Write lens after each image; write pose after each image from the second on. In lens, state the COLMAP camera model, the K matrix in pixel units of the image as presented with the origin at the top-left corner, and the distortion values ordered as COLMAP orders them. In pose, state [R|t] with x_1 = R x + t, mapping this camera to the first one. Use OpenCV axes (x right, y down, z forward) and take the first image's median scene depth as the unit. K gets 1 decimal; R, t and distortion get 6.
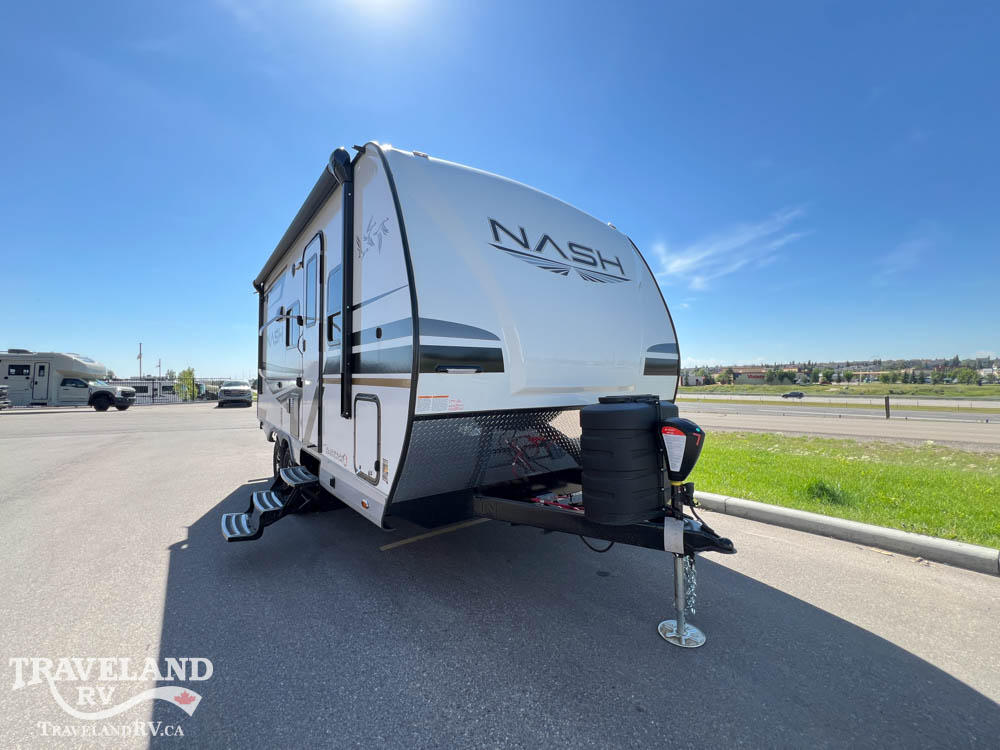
lens RADIAL K [[399.6, 0, 505.0], [0, 399.6, 370.6], [0, 0, 1]] dist [0.000413, 0.000656]
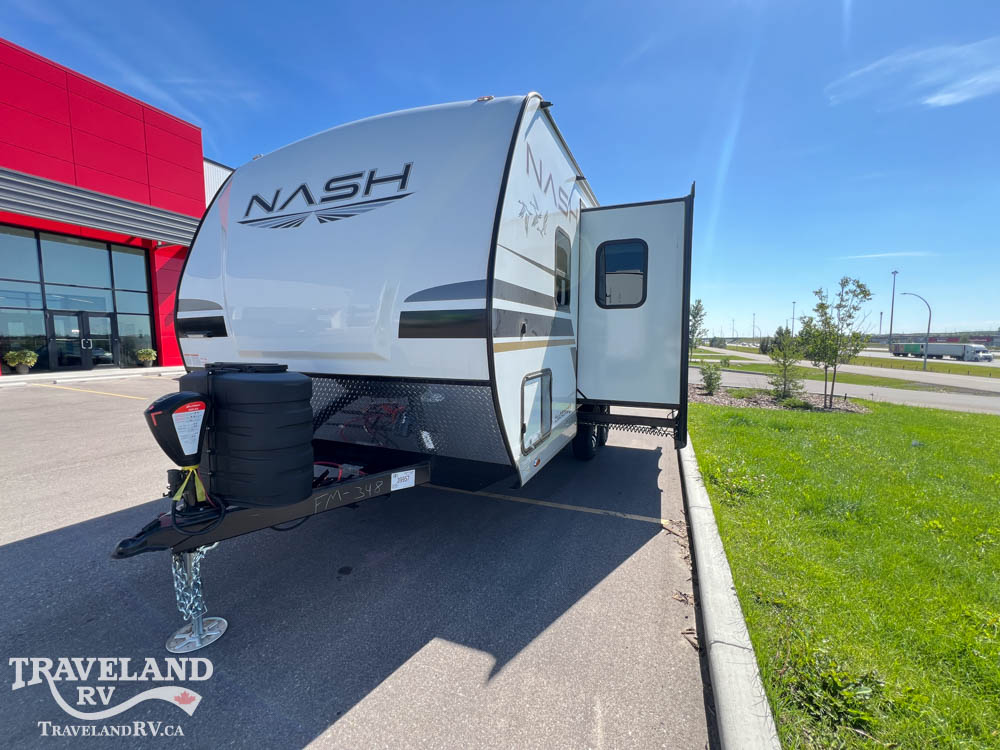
lens RADIAL K [[399.6, 0, 501.8], [0, 399.6, 378.3], [0, 0, 1]] dist [0.000413, 0.000656]
pose [[0.489317, 0.080605, -0.868373, 1.010555], [0.013052, 0.994931, 0.099708, 0.013794], [0.872008, -0.060123, 0.485785, 0.809827]]
